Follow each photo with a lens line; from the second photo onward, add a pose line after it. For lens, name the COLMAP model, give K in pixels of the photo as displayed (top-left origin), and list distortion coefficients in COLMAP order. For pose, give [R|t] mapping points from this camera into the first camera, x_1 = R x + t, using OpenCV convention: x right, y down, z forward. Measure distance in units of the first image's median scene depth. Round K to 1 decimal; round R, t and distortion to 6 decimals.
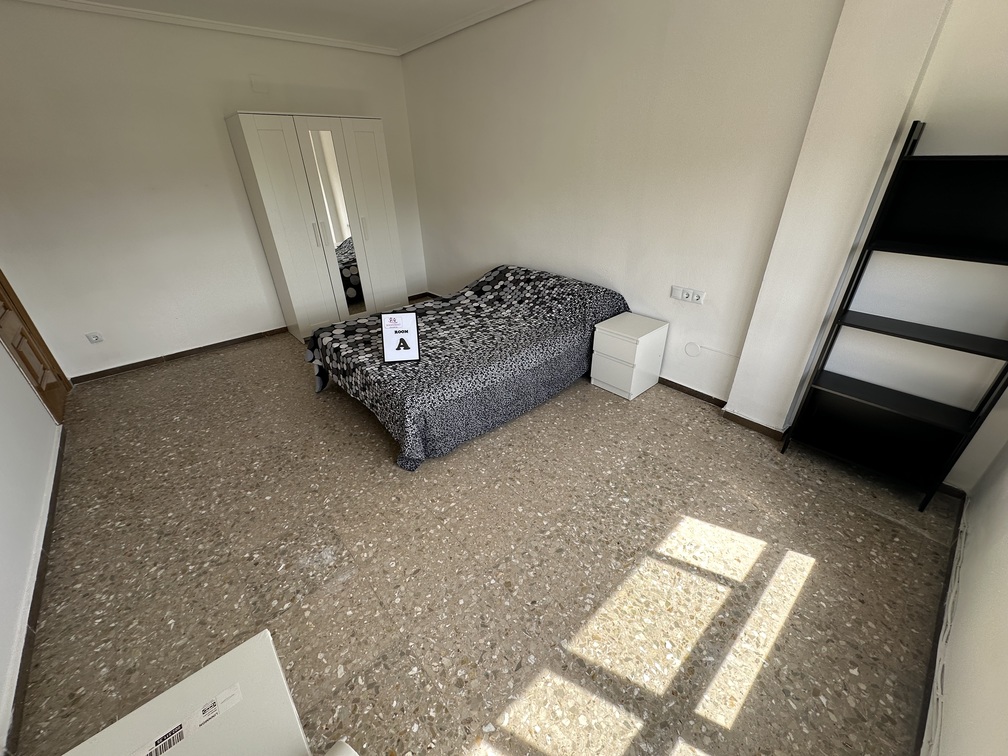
lens RADIAL K [[401.8, 0, 506.0], [0, 401.8, 379.1], [0, 0, 1]] dist [-0.001055, 0.000081]
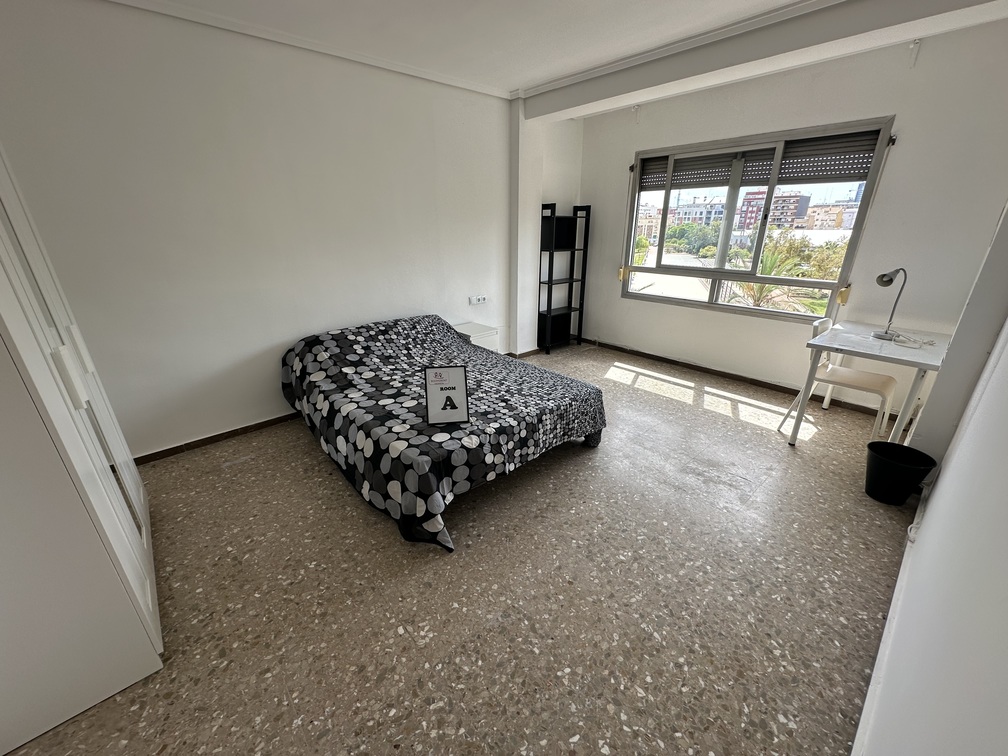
lens RADIAL K [[407.8, 0, 506.6], [0, 407.8, 363.7], [0, 0, 1]] dist [0.000709, 0.000065]
pose [[-0.004225, -0.311085, 0.950373, -1.323704], [0.481089, 0.832538, 0.274653, -0.458727], [-0.876662, 0.458374, 0.146142, 0.947791]]
